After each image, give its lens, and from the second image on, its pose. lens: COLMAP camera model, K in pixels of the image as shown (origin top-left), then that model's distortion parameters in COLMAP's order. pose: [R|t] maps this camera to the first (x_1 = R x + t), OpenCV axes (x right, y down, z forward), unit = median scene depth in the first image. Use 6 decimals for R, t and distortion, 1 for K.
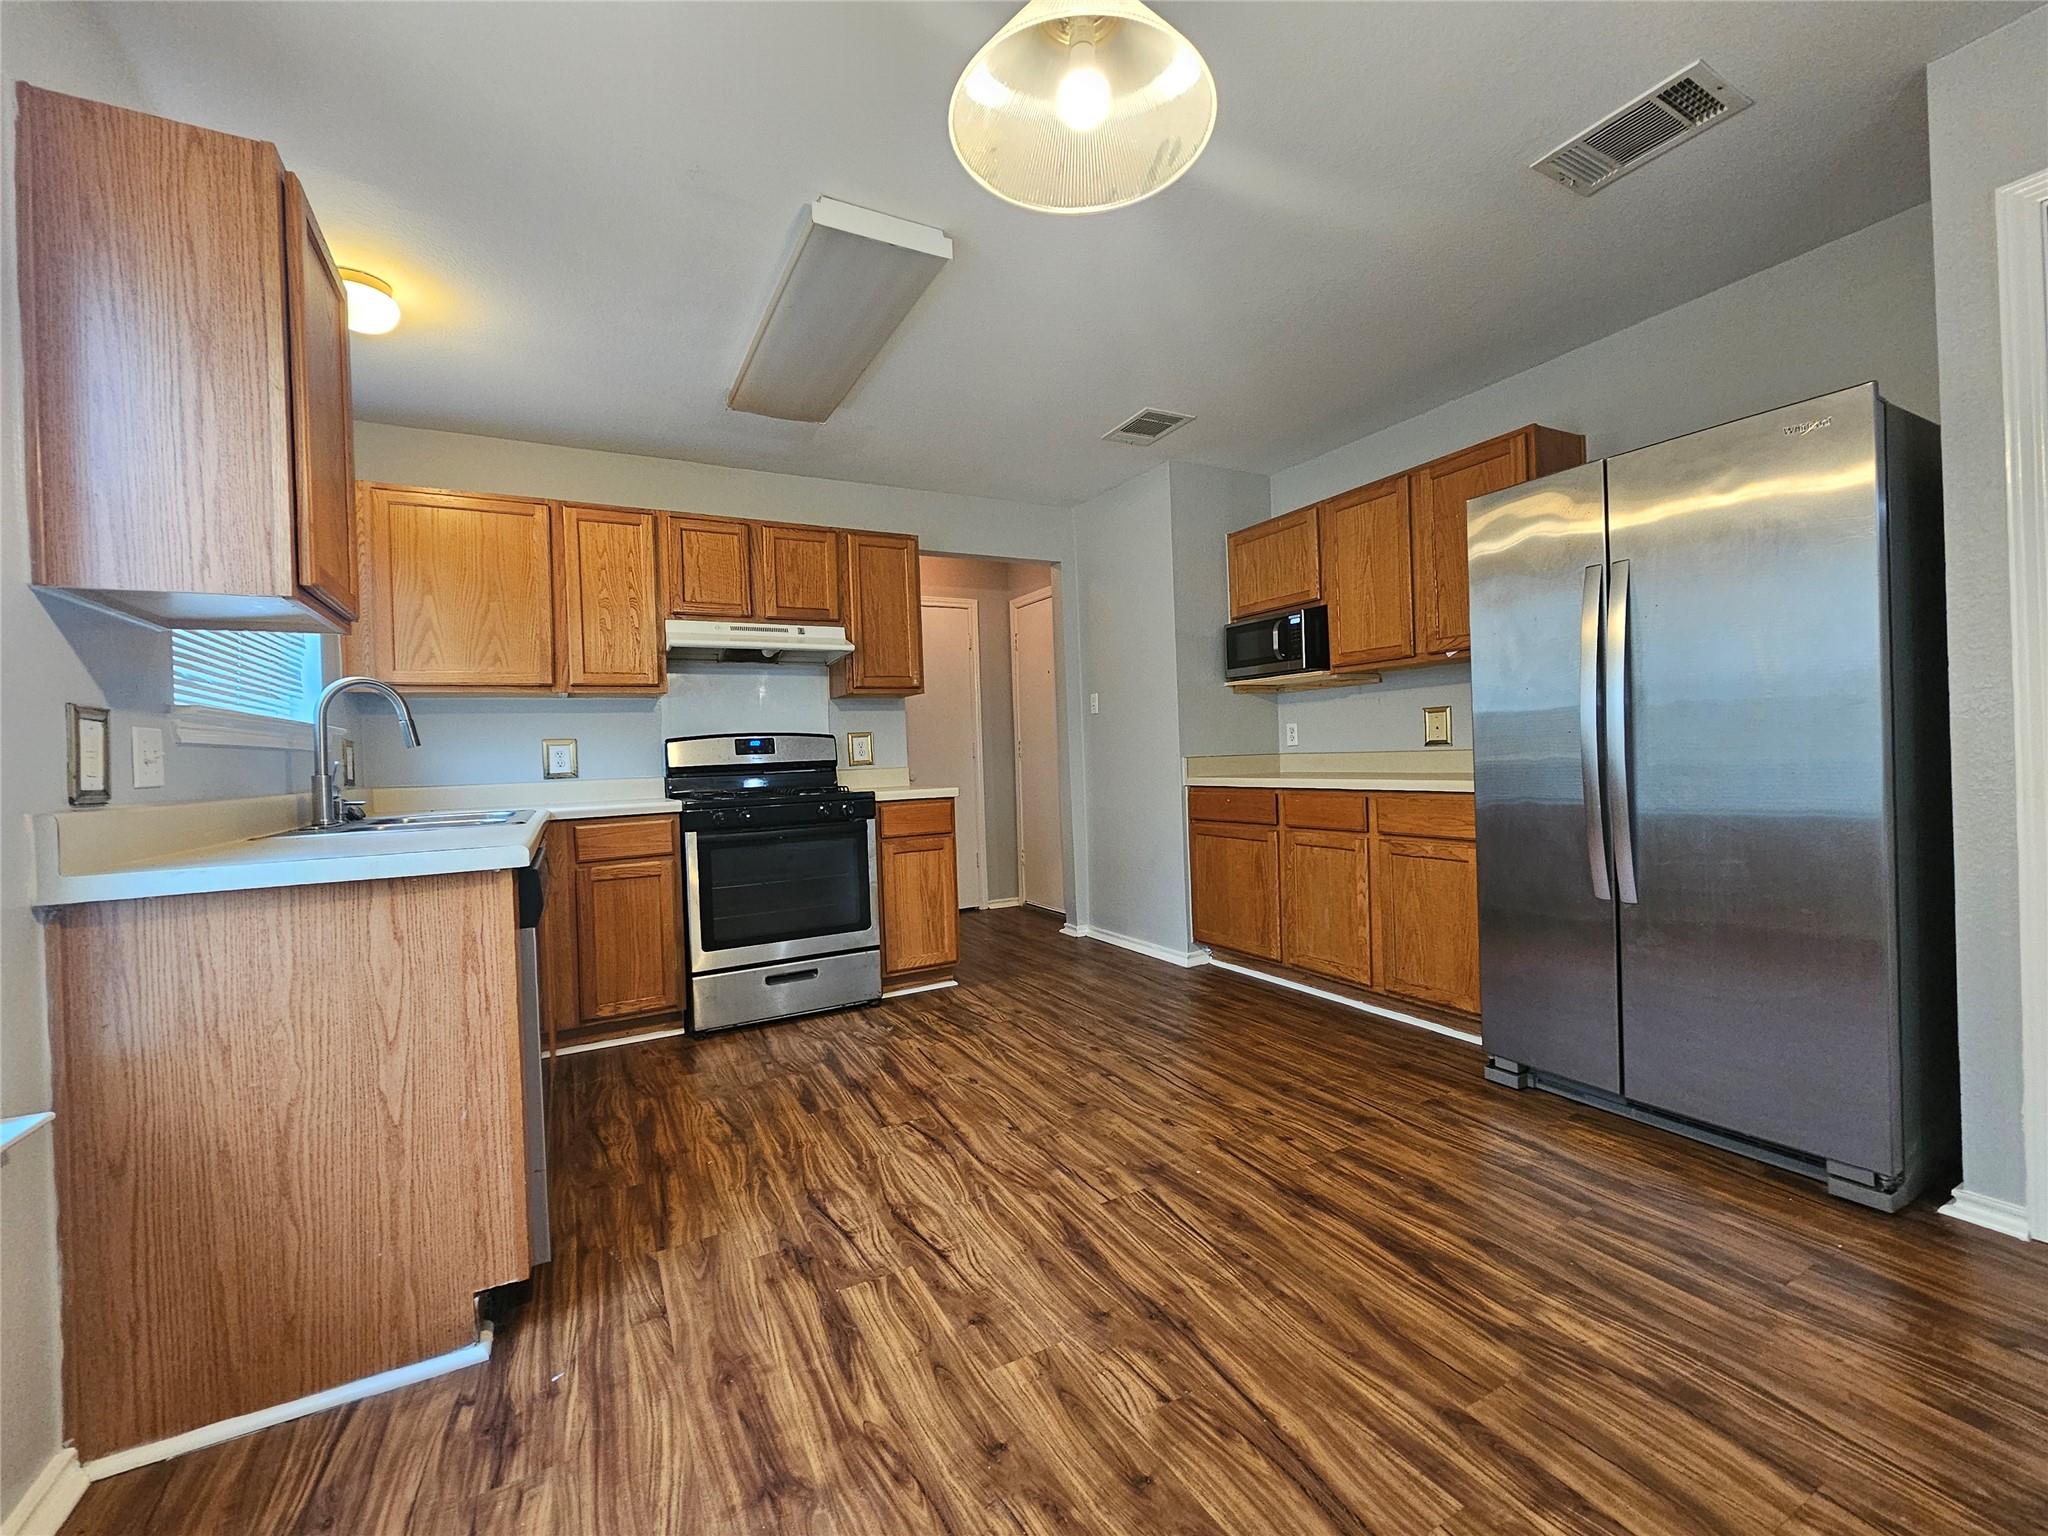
lens RADIAL K [[838.1, 0, 1013.5], [0, 838.1, 763.4], [0, 0, 1]] dist [-0.026966, 0.000031]
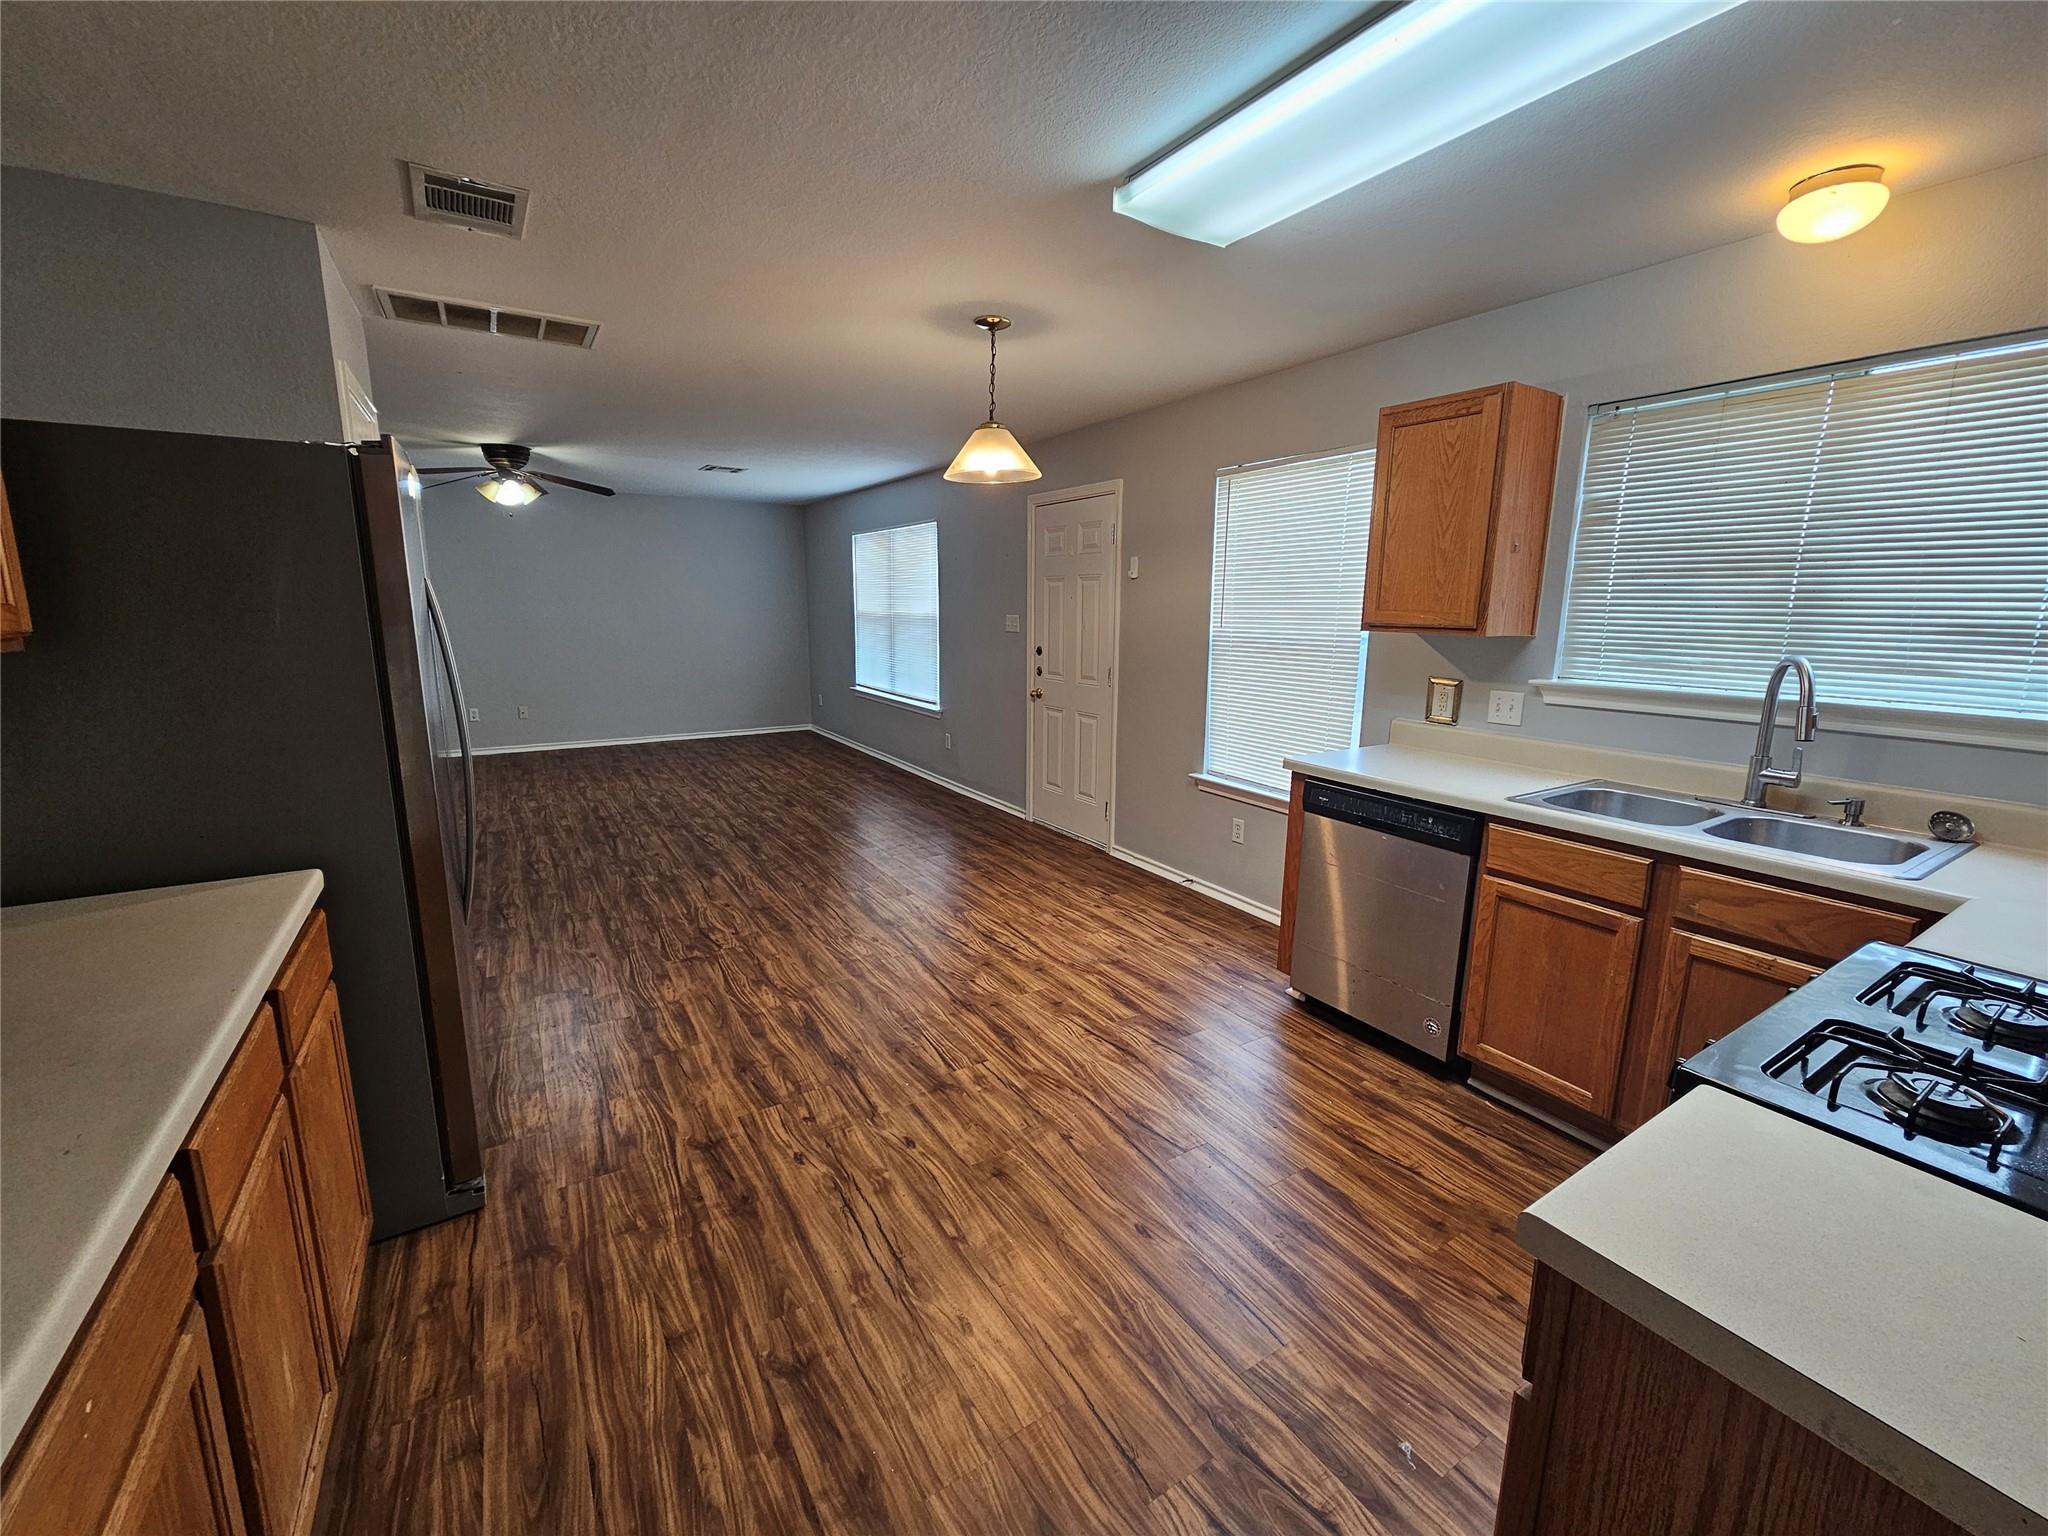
lens RADIAL K [[838.1, 0, 1013.5], [0, 838.1, 763.4], [0, 0, 1]] dist [-0.026966, 0.000031]
pose [[-0.997385, 0.038659, -0.061058, 0.126082], [0.025728, 0.979482, 0.199885, -0.228318], [0.067532, 0.197791, -0.977915, 2.207482]]
